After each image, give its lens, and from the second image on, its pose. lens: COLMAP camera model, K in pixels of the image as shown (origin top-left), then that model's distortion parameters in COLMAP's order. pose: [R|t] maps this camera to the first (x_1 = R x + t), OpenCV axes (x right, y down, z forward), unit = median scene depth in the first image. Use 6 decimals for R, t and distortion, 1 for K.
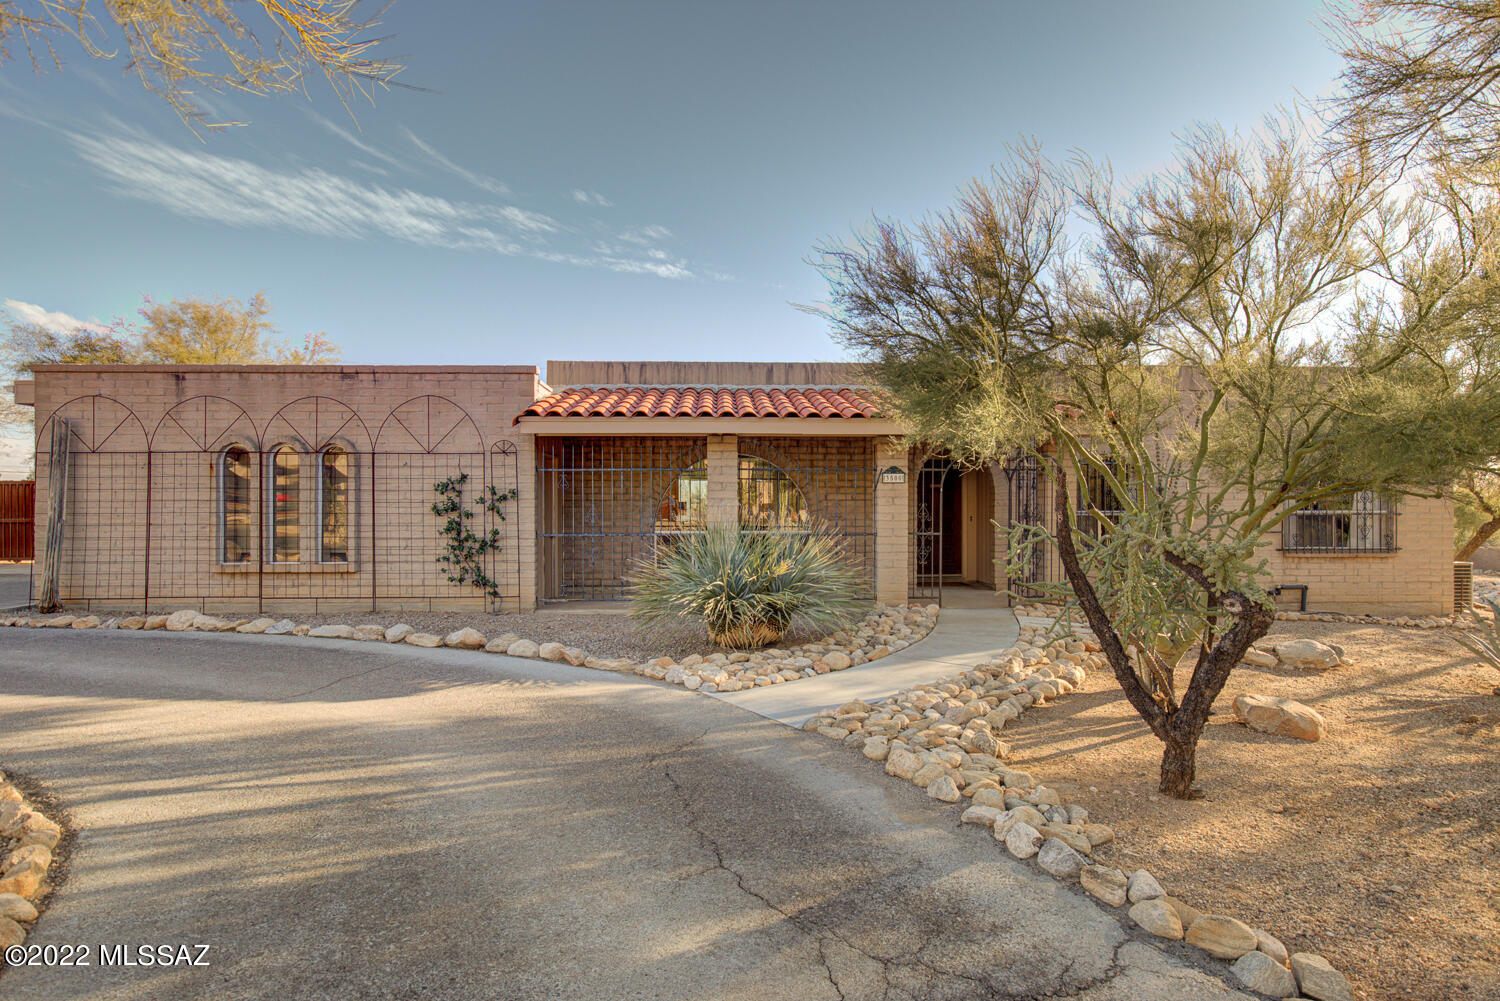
lens RADIAL K [[773.9, 0, 754.1], [0, 773.9, 506.2], [0, 0, 1]] dist [0.001040, 0.000350]
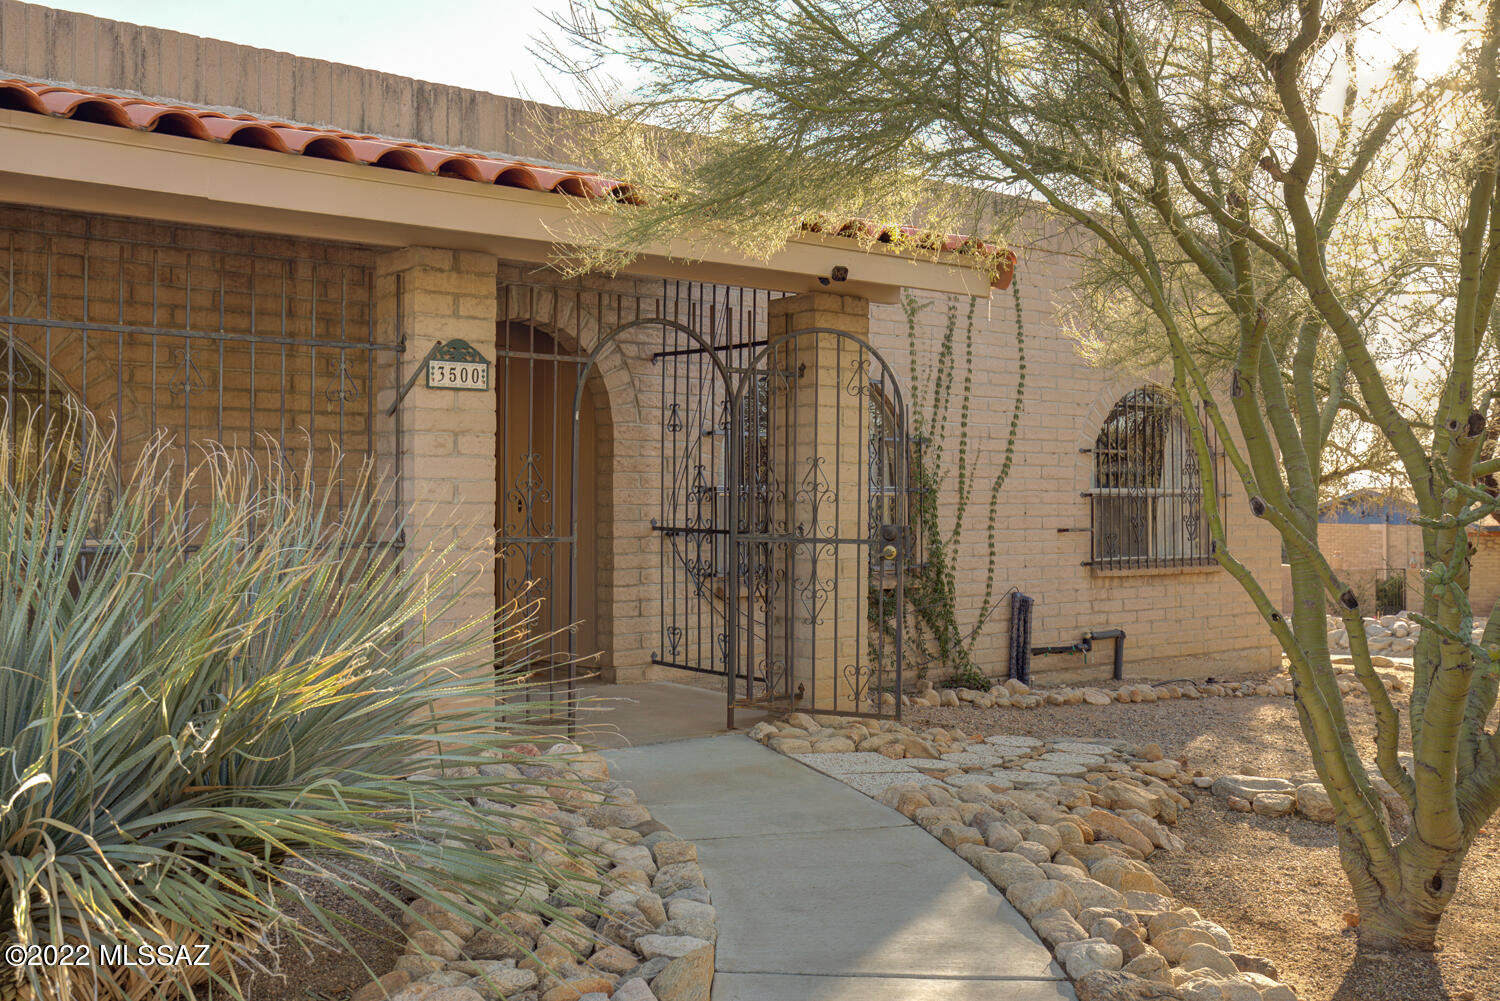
lens RADIAL K [[1459.0, 0, 750.5], [0, 1459.0, 496.5], [0, 0, 1]] dist [-0.005678, 0.000000]
pose [[0.812574, 0.003547, 0.582847, -0.086703], [-0.002480, 0.999993, -0.002627, 0.017980], [-0.582852, 0.000689, 0.812578, 0.420349]]
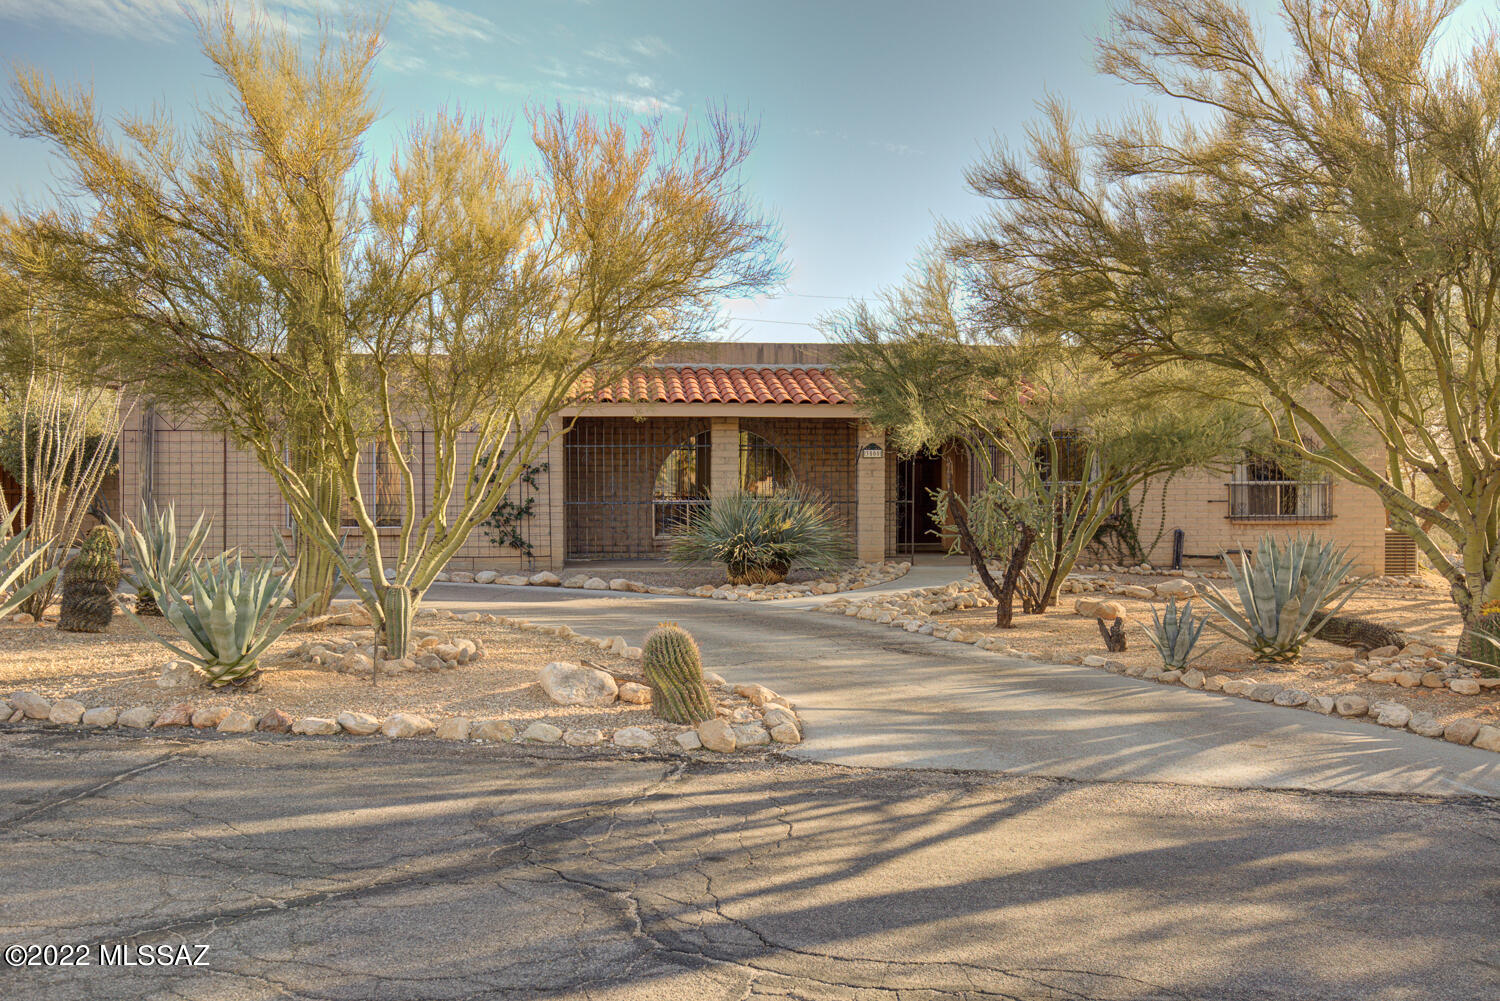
lens RADIAL K [[1265.4, 0, 749.8], [0, 1265.4, 498.2], [0, 0, 1]] dist [0.014192, 0.001678]
pose [[0.998051, -0.000958, 0.062402, -0.124798], [-0.000339, 0.999784, 0.020771, -0.008994], [-0.062408, -0.020751, 0.997835, -0.904492]]
